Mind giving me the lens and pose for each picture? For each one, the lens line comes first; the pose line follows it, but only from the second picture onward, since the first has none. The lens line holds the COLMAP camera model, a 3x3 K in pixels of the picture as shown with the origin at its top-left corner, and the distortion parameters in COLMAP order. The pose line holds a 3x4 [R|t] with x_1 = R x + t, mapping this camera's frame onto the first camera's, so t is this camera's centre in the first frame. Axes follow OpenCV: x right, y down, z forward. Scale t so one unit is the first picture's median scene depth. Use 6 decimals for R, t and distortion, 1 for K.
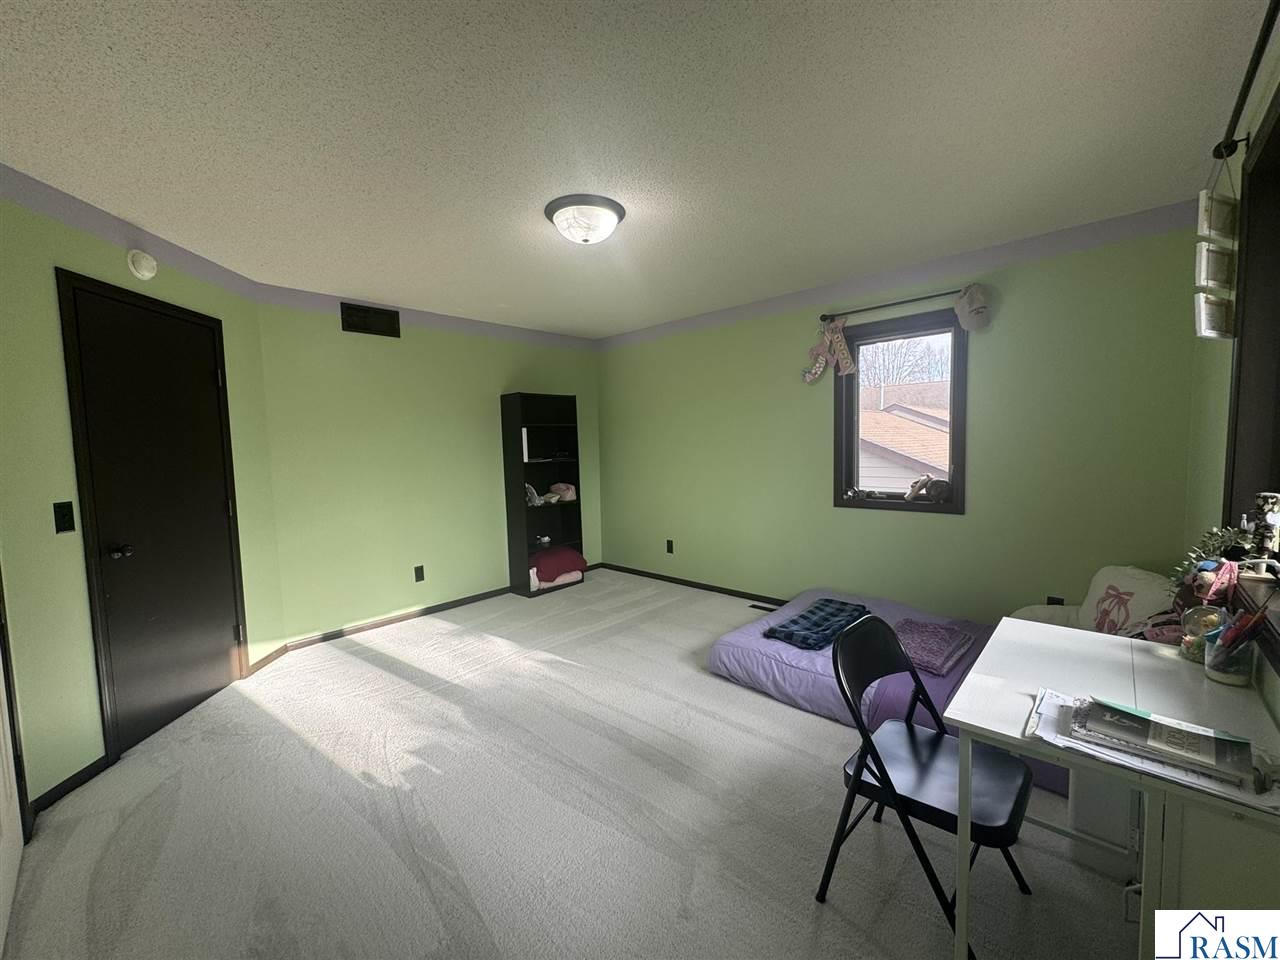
lens RADIAL K [[511.3, 0, 640.0], [0, 511.3, 480.0], [0, 0, 1]] dist [-0.001787, -0.000020]
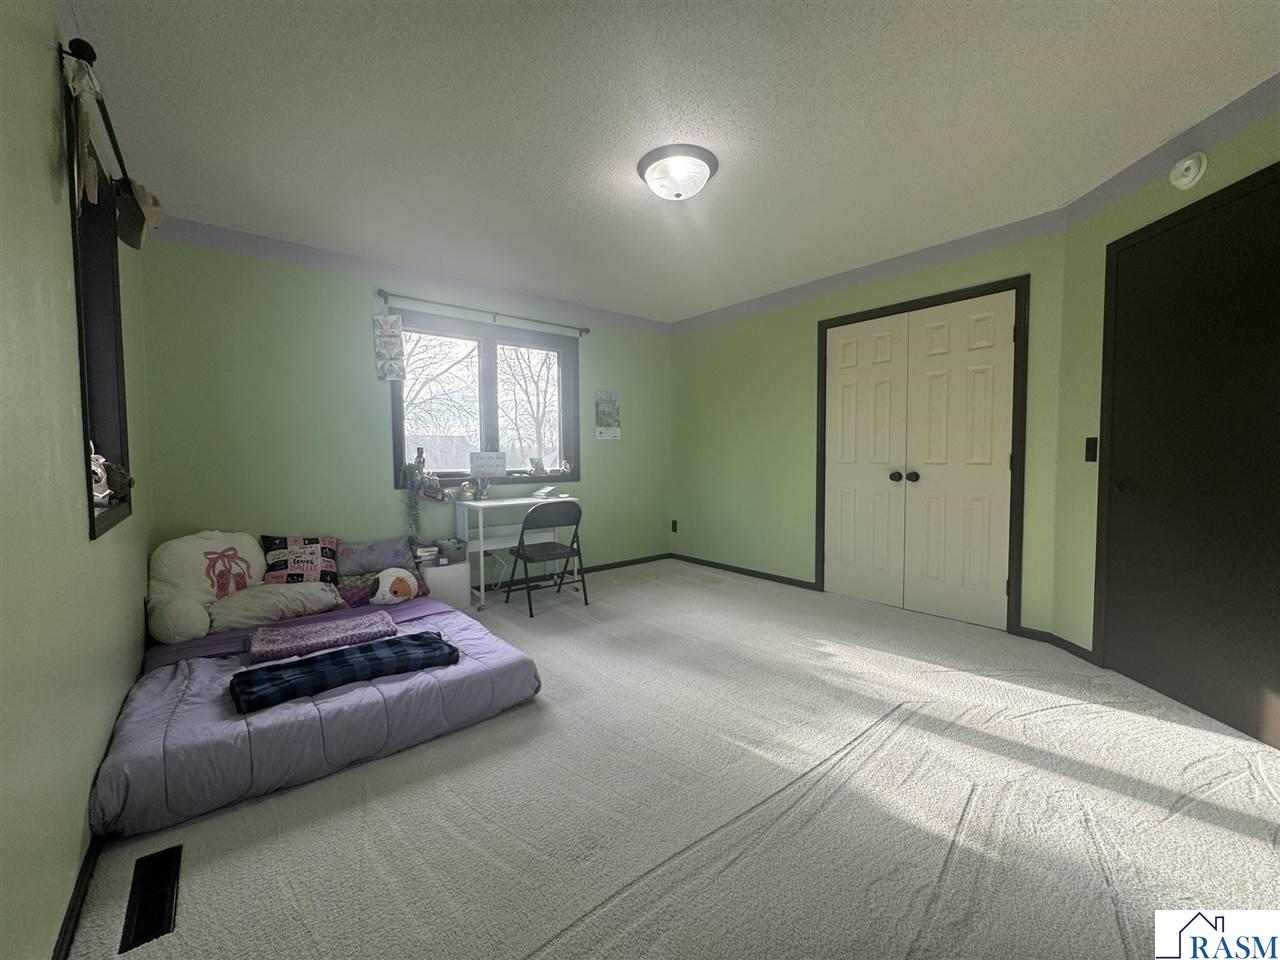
lens RADIAL K [[511.3, 0, 640.0], [0, 511.3, 480.0], [0, 0, 1]] dist [-0.001787, -0.000020]
pose [[-0.991931, 0.025941, 0.124094, -0.141971], [0.040059, 0.992825, 0.112663, -0.034350], [-0.120281, 0.116725, -0.985854, 2.053100]]
